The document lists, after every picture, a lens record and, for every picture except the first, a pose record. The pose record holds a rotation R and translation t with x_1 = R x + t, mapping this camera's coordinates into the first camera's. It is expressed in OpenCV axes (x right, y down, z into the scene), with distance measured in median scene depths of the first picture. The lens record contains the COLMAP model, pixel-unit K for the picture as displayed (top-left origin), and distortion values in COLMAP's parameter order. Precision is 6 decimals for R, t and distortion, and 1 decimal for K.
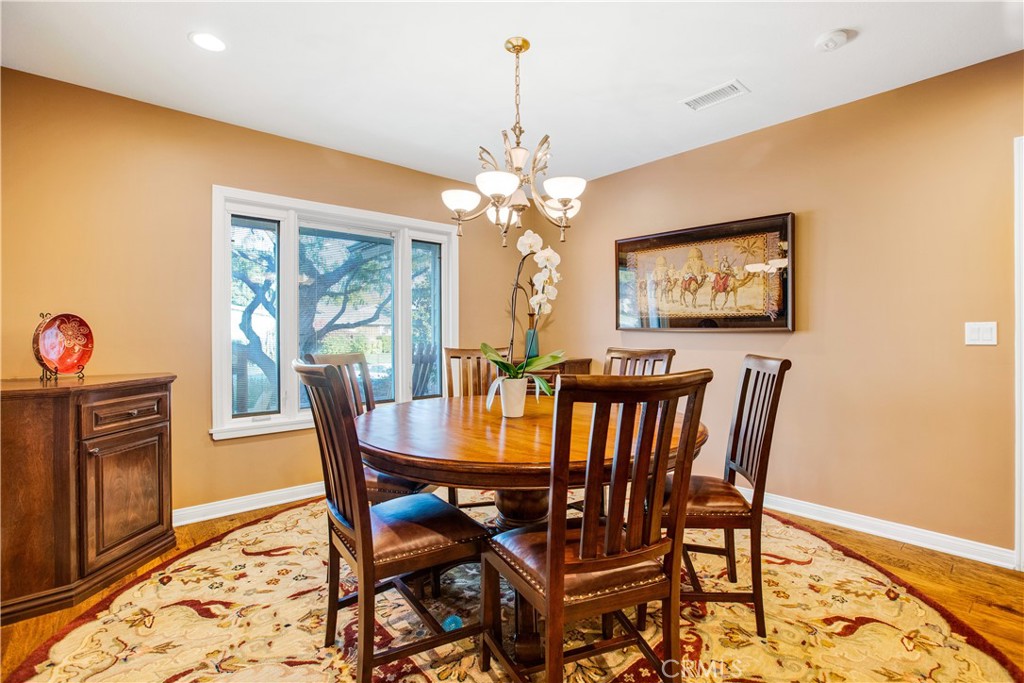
lens RADIAL K [[472.6, 0, 509.3], [0, 472.6, 337.9], [0, 0, 1]] dist [-0.048735, 0.014567]
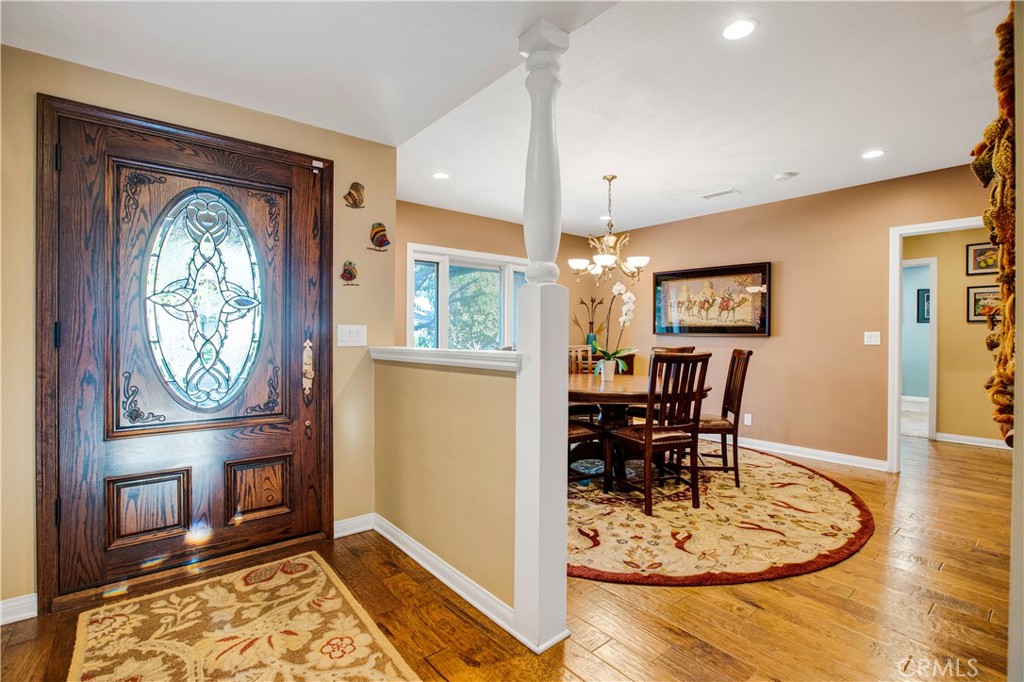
lens RADIAL K [[472.6, 0, 515.7], [0, 472.6, 342.7], [0, 0, 1]] dist [-0.048735, 0.014567]
pose [[0.999801, 0.006997, -0.018695, -0.241447], [-0.006919, 0.999967, 0.004236, 0.007427], [0.018724, -0.004106, 0.999816, -0.652735]]
